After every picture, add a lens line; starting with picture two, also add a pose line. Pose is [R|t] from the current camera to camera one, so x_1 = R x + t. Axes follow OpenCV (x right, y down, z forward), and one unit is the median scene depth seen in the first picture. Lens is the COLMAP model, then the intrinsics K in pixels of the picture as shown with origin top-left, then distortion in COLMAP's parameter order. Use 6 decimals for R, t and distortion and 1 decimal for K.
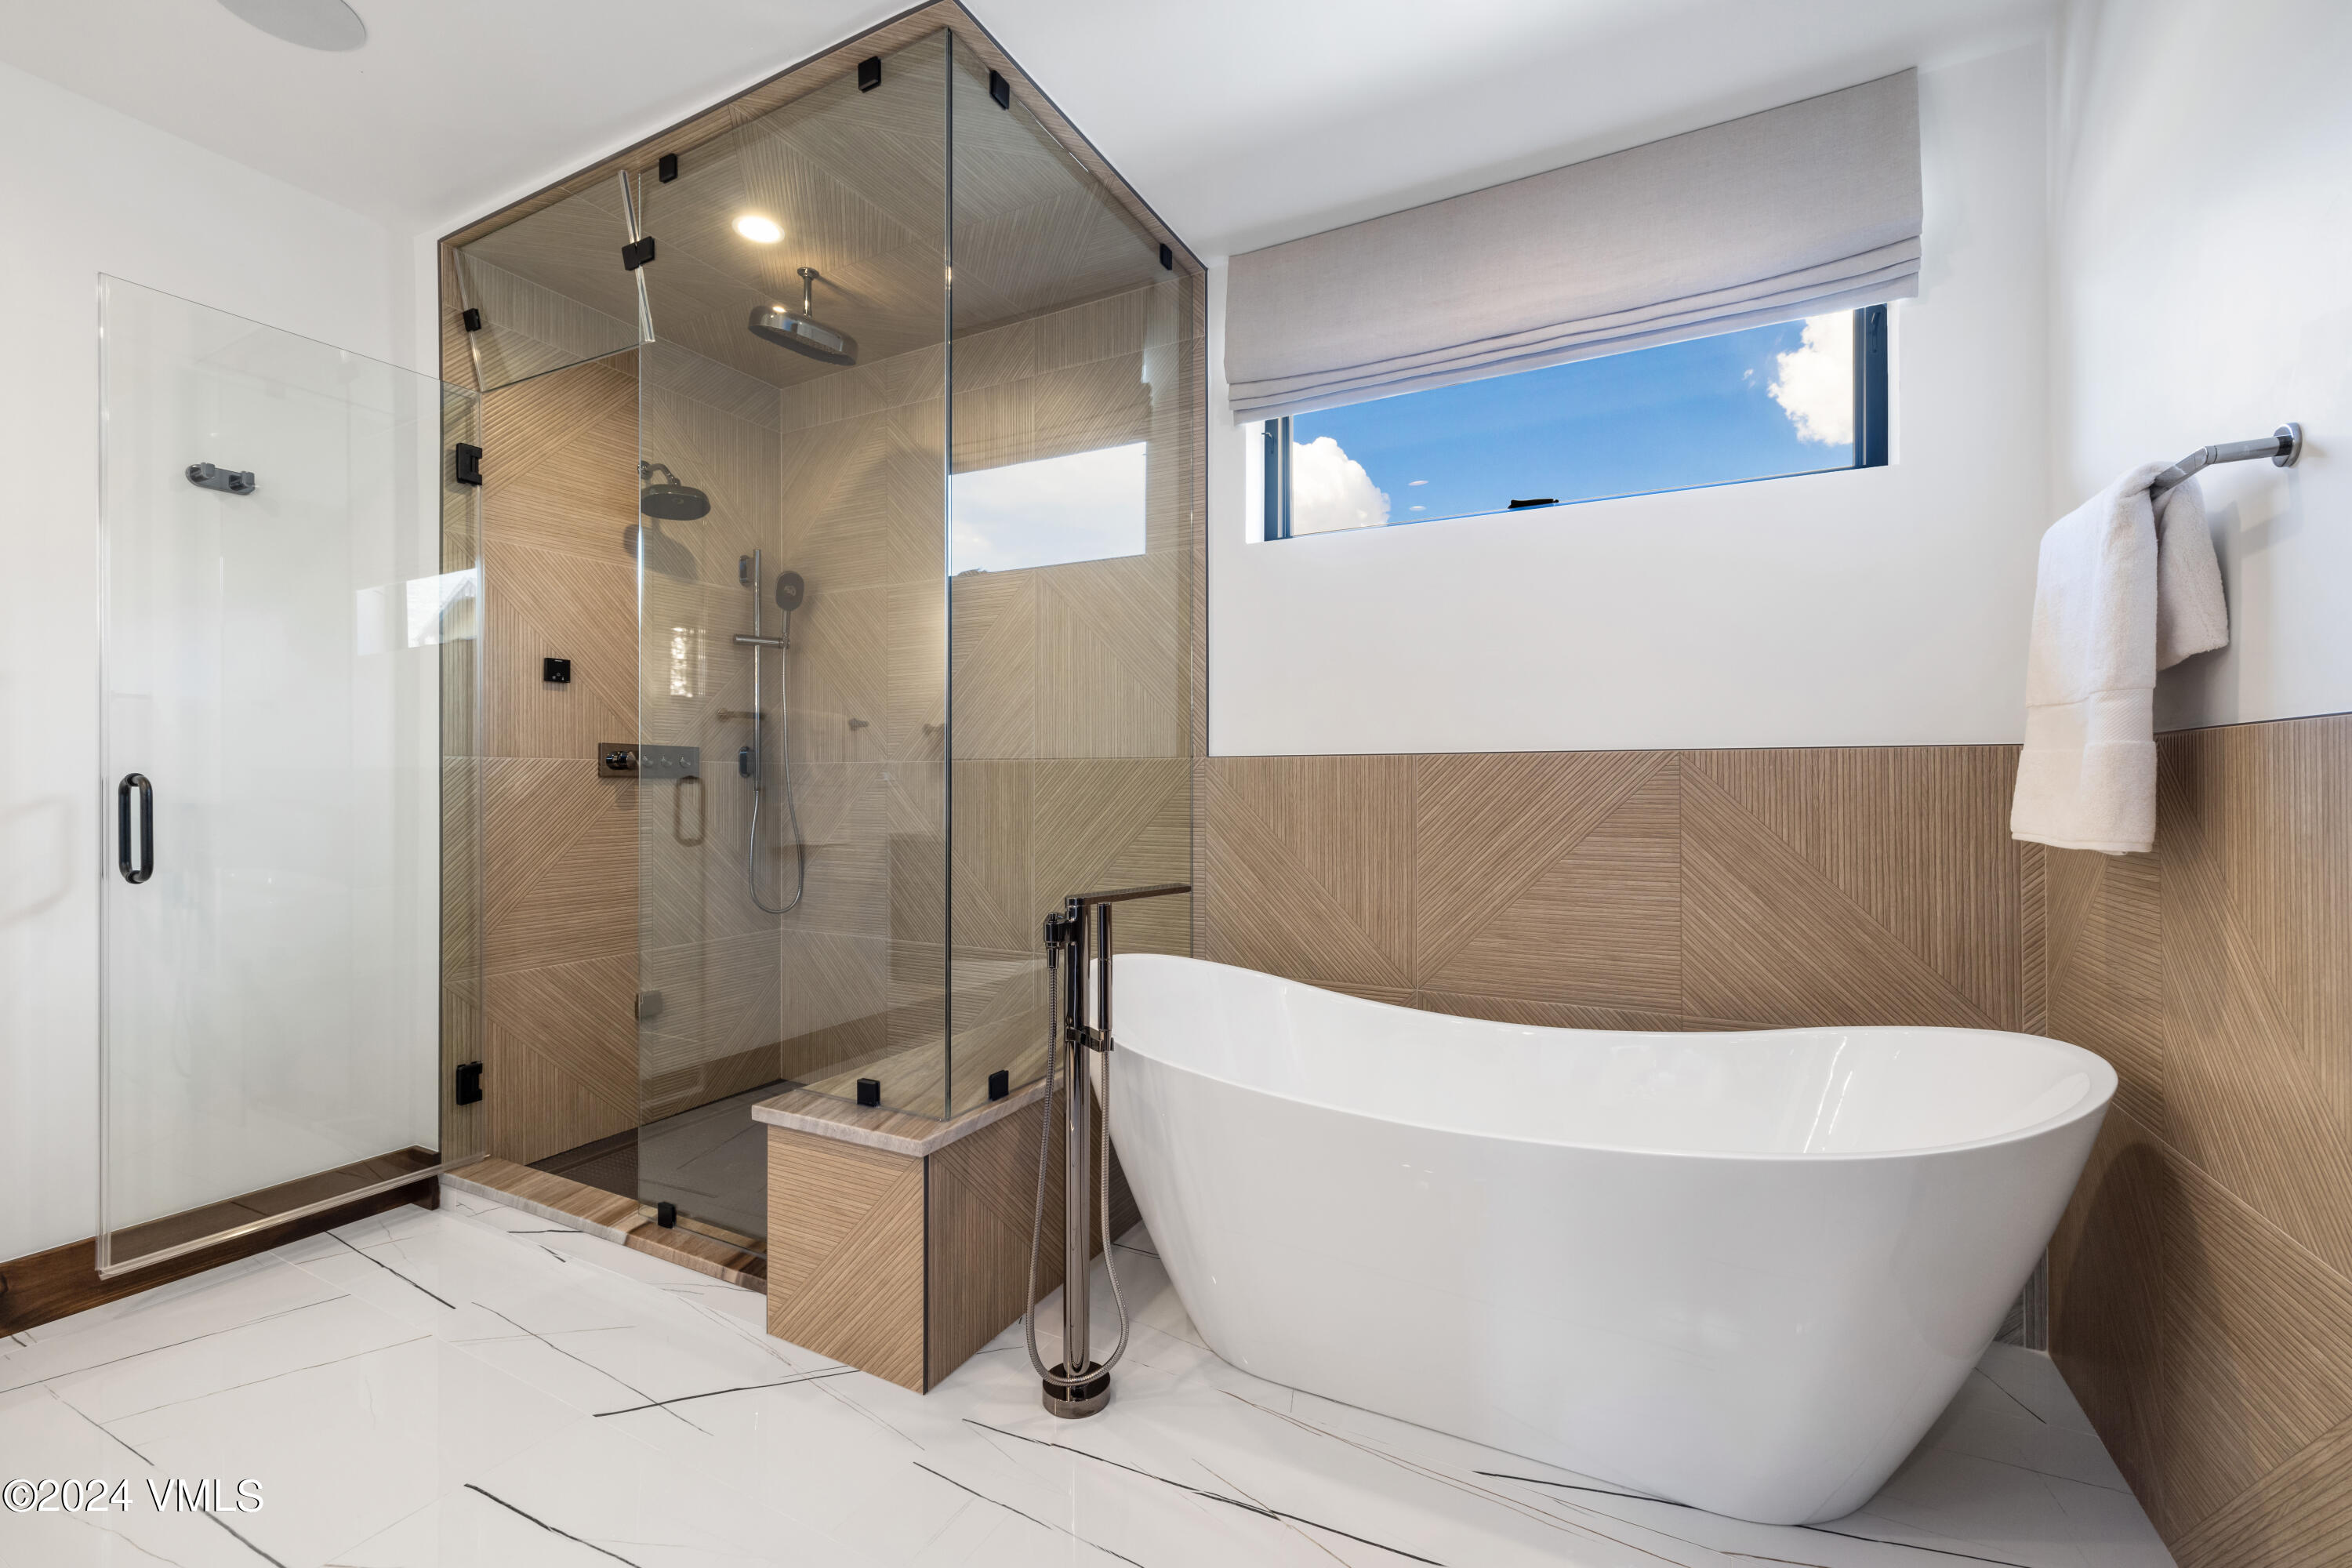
lens RADIAL K [[973.1, 0, 1176.0], [0, 973.1, 784.0], [0, 0, 1]] dist [-0.000904, -0.000278]
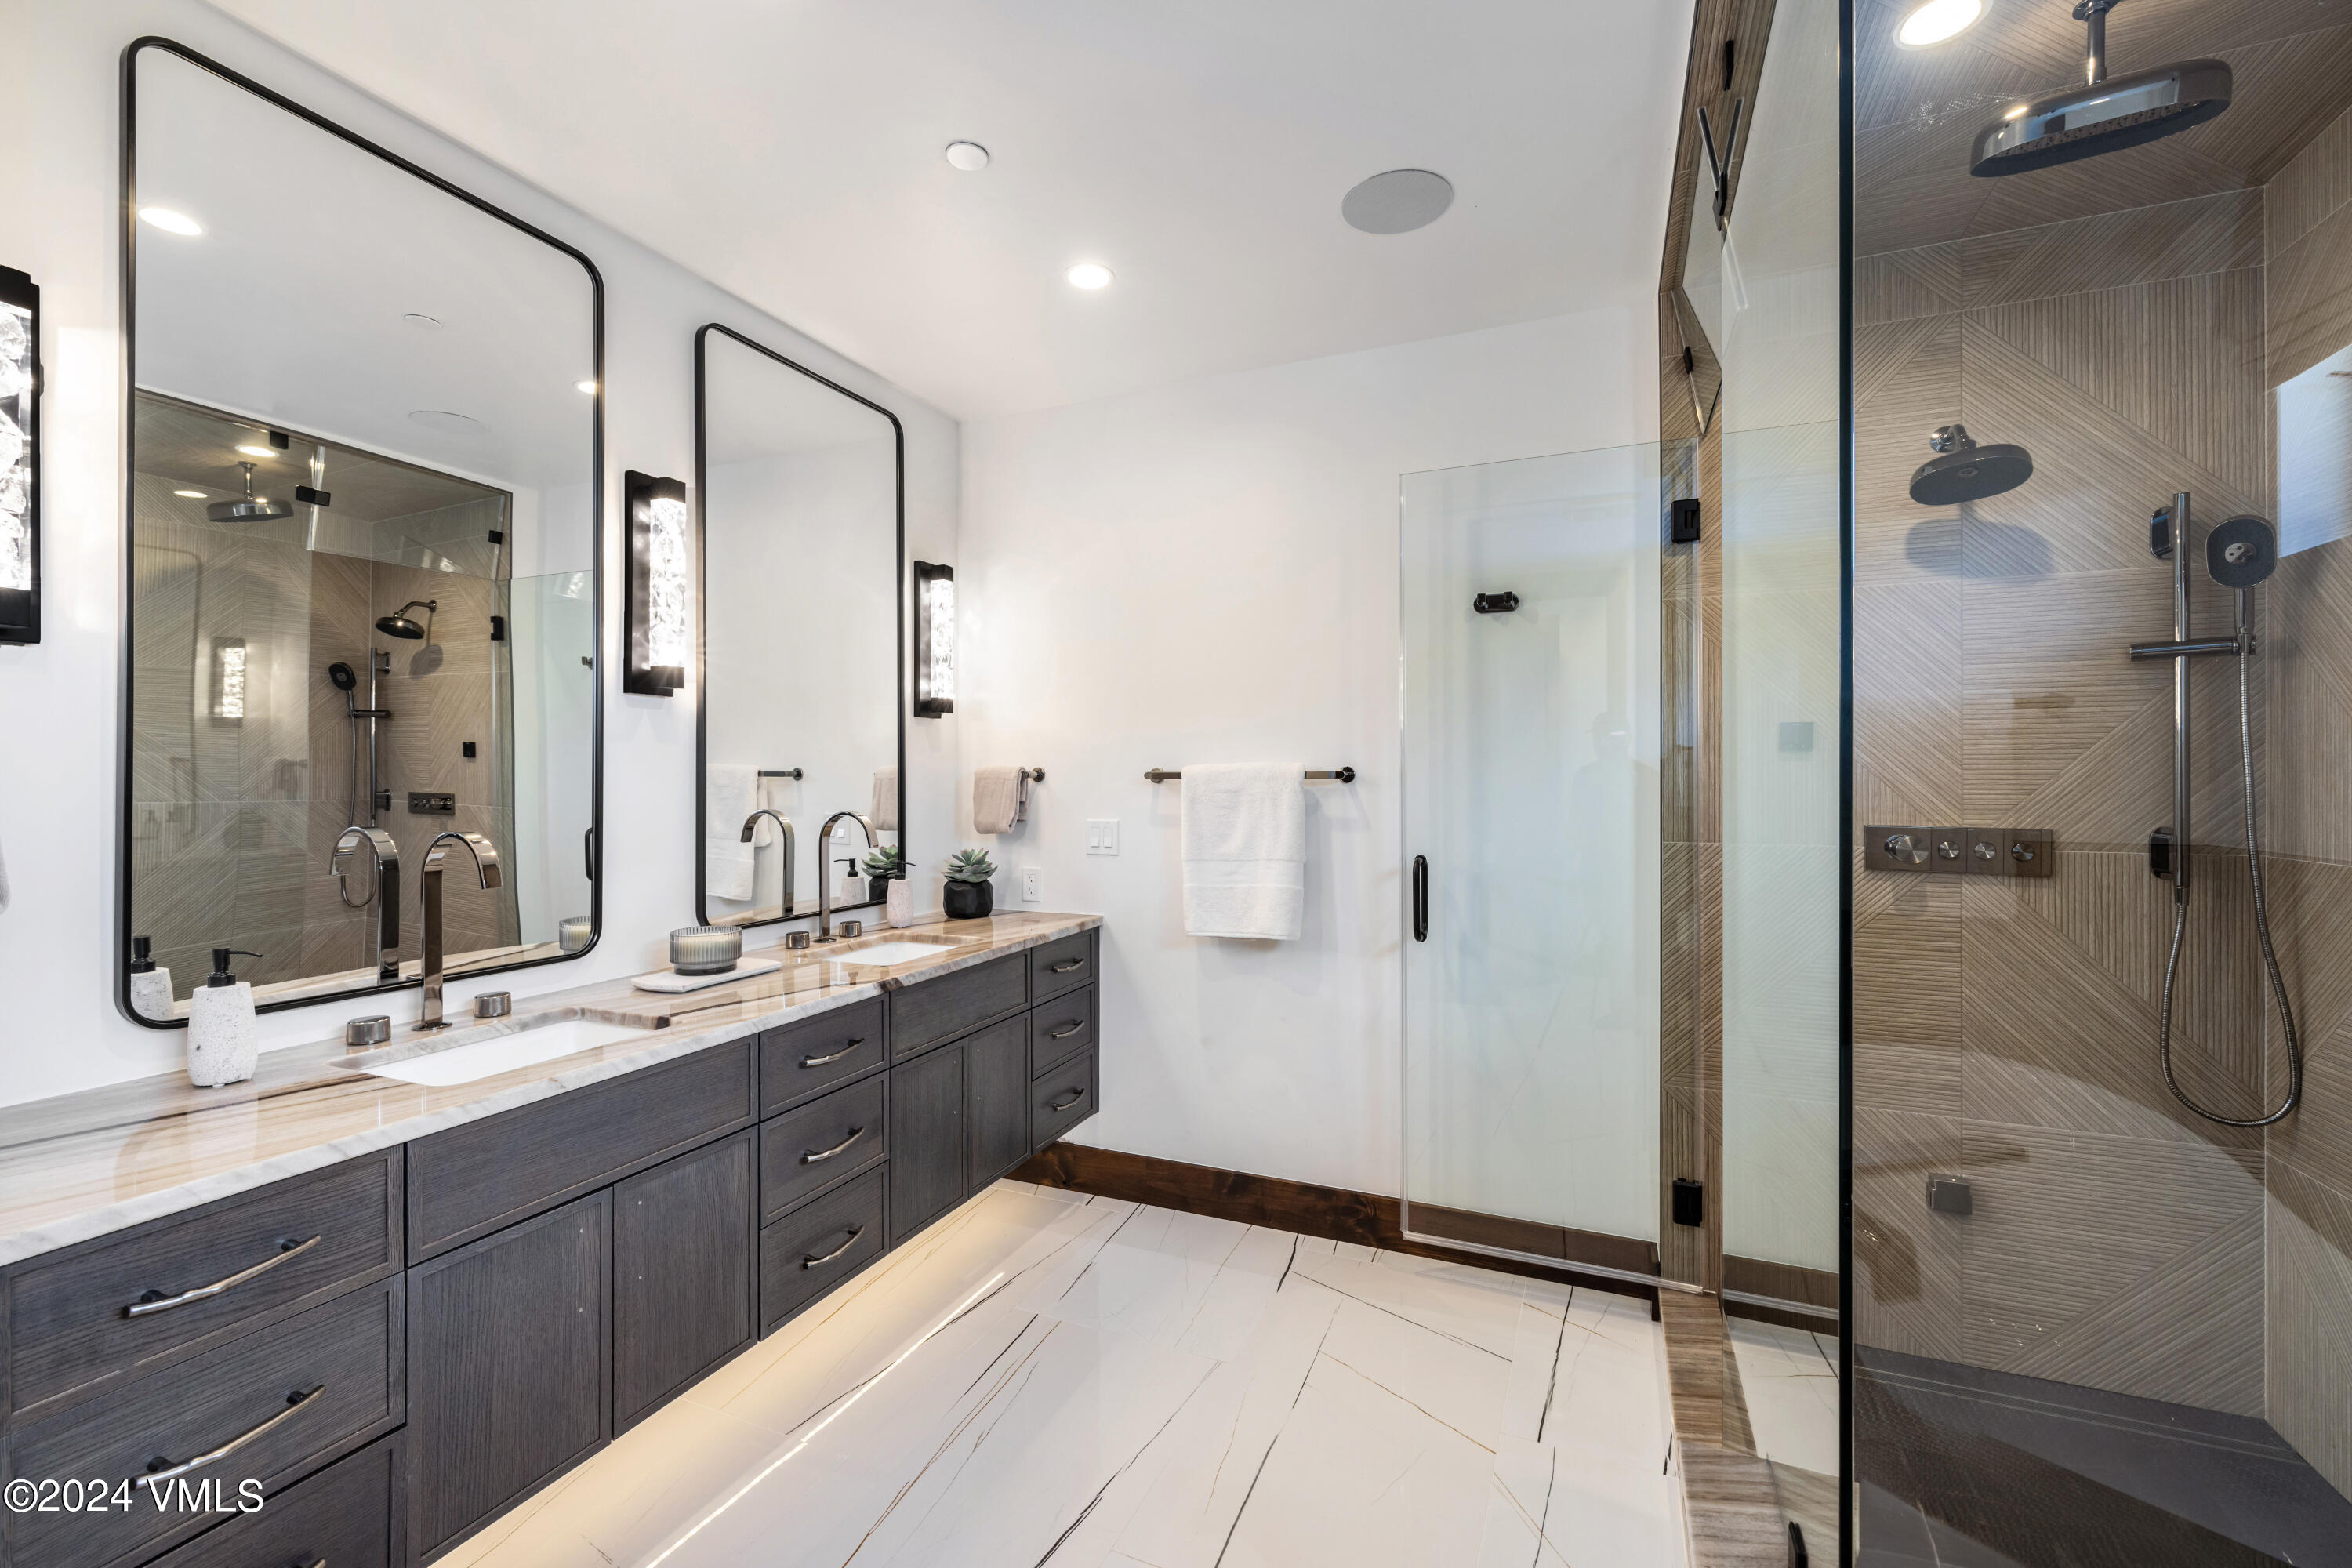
lens RADIAL K [[973.1, 0, 1176.0], [0, 973.1, 784.0], [0, 0, 1]] dist [-0.000904, -0.000278]
pose [[0.071453, 0.002639, -0.997440, 0.142819], [-0.009463, 0.999953, 0.001968, -0.078935], [0.997399, 0.009298, 0.071475, 0.457566]]
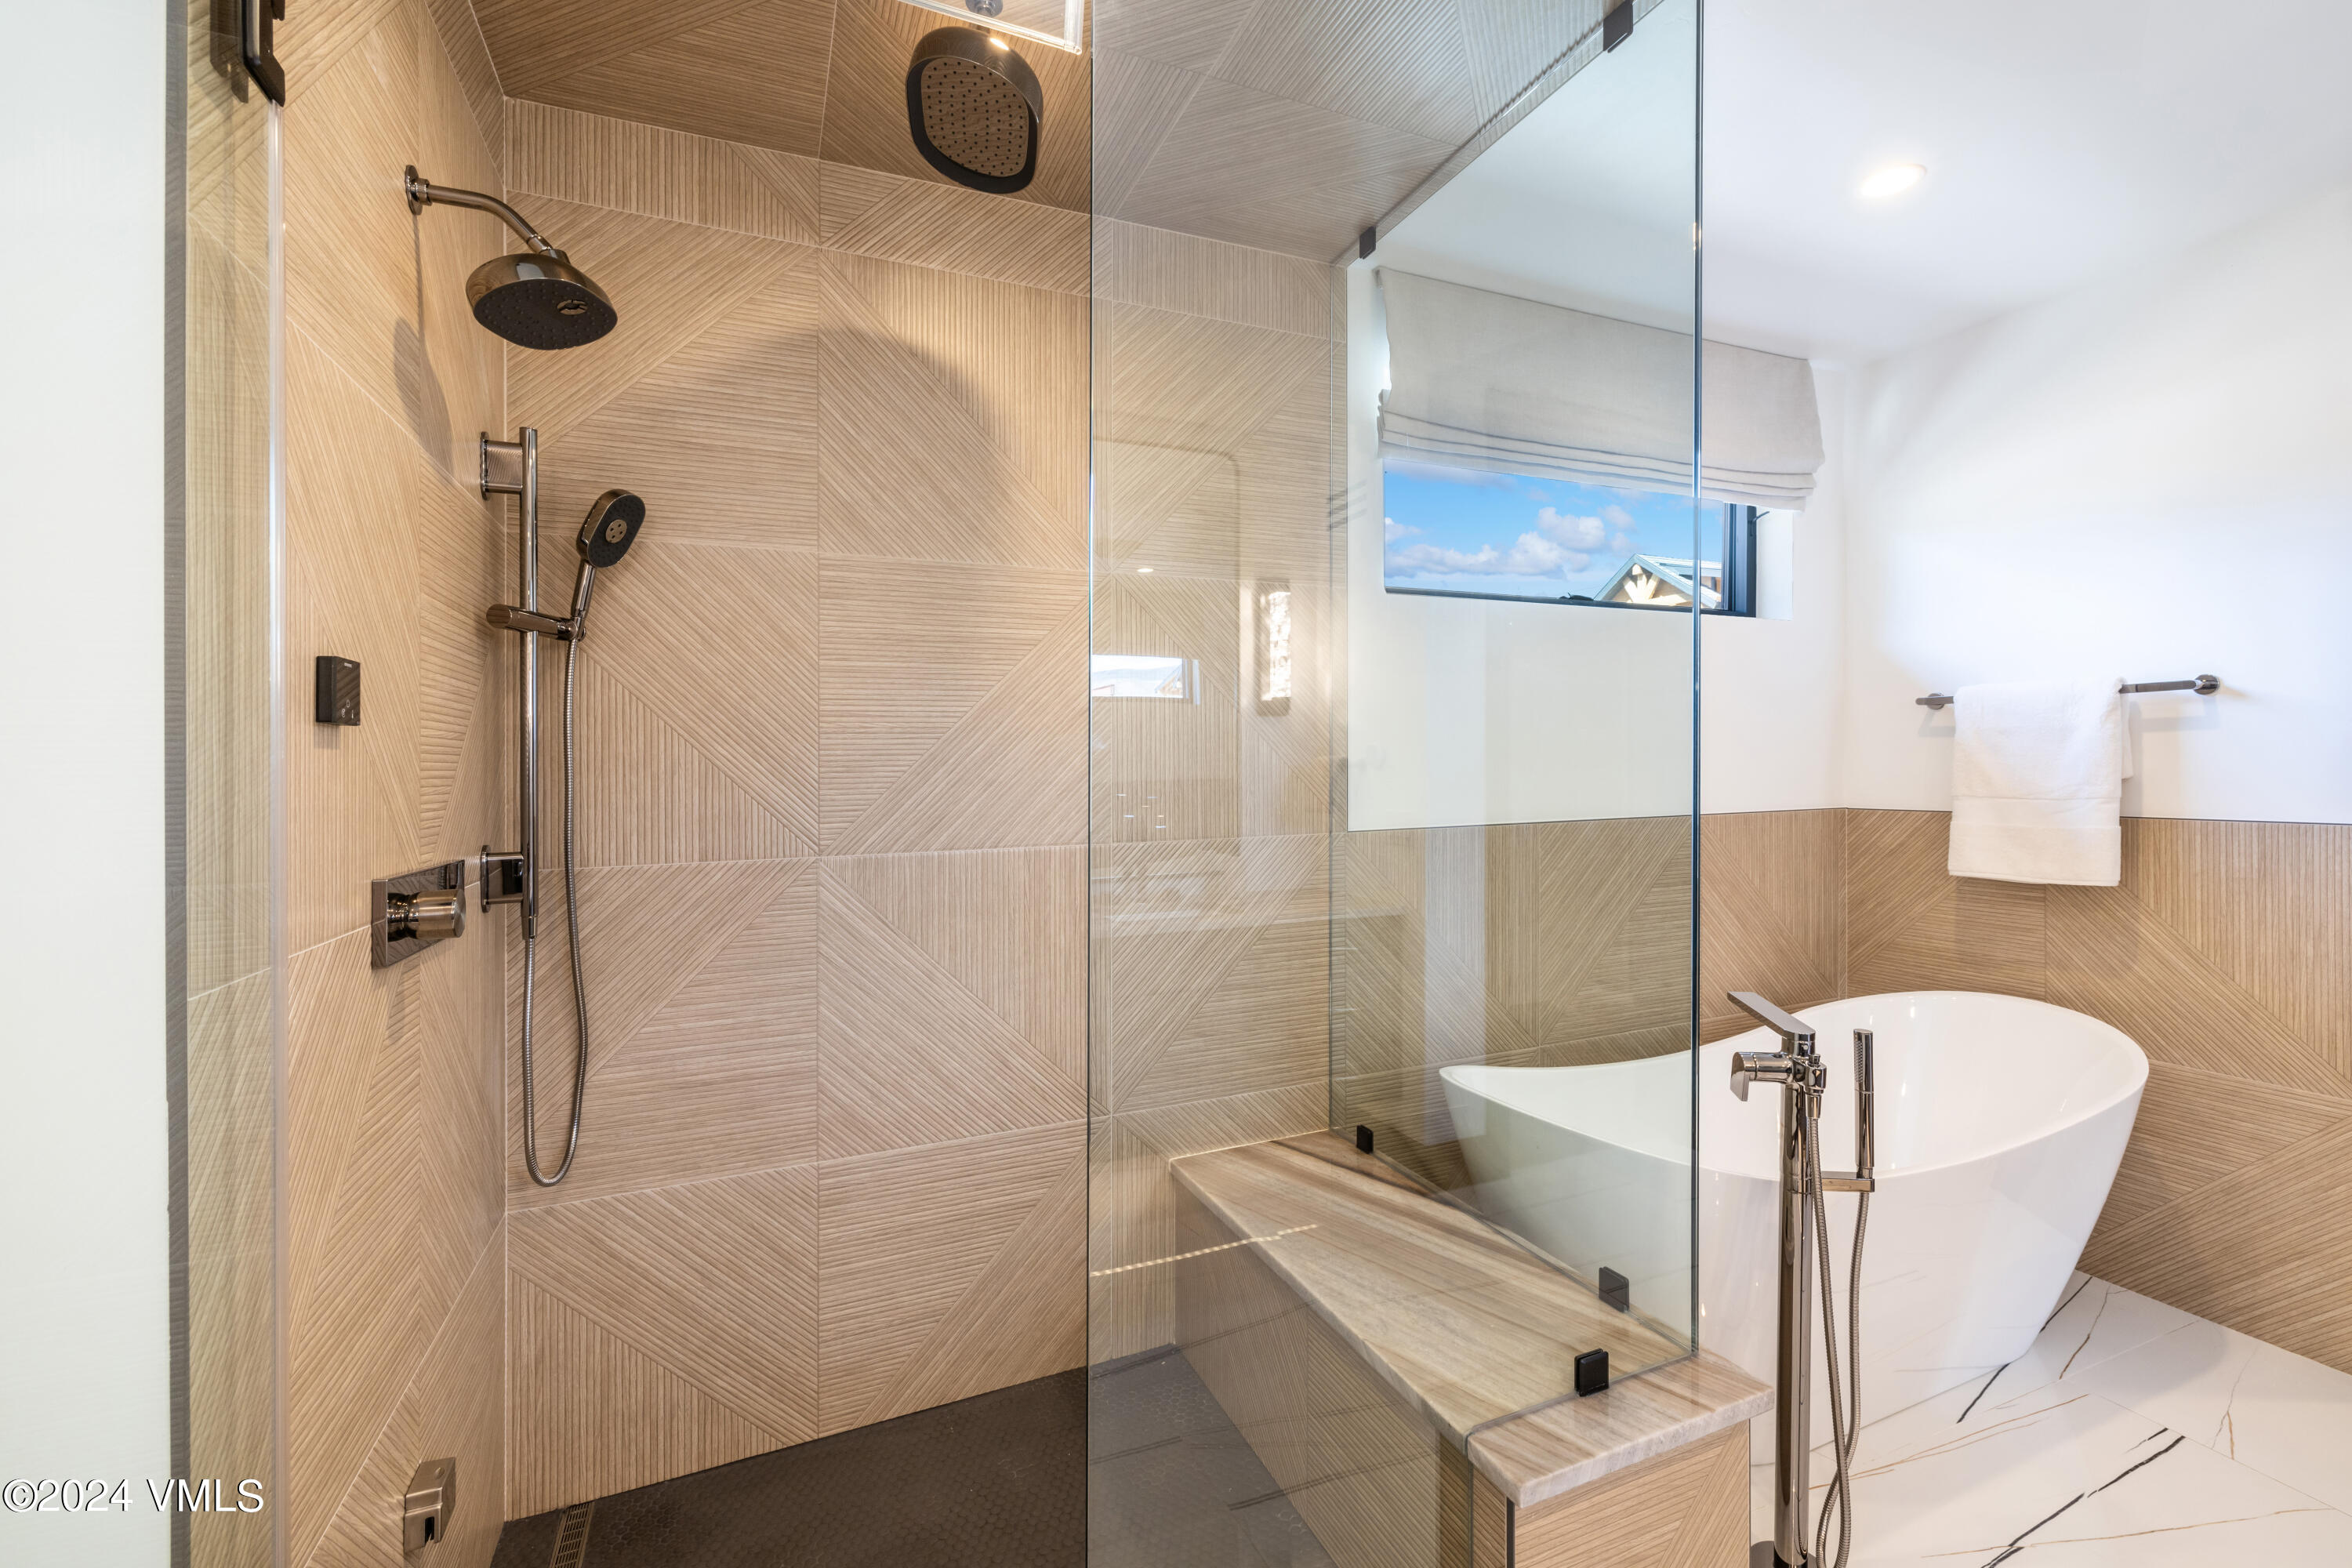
lens RADIAL K [[1016.1, 0, 1183.4], [0, 1016.1, 772.1], [0, 0, 1]] dist [-0.002723, -0.000413]
pose [[0.628922, -0.013774, 0.777346, -0.795157], [0.017550, 0.999840, 0.003517, -0.090129], [-0.777270, 0.011431, 0.629063, 0.570409]]
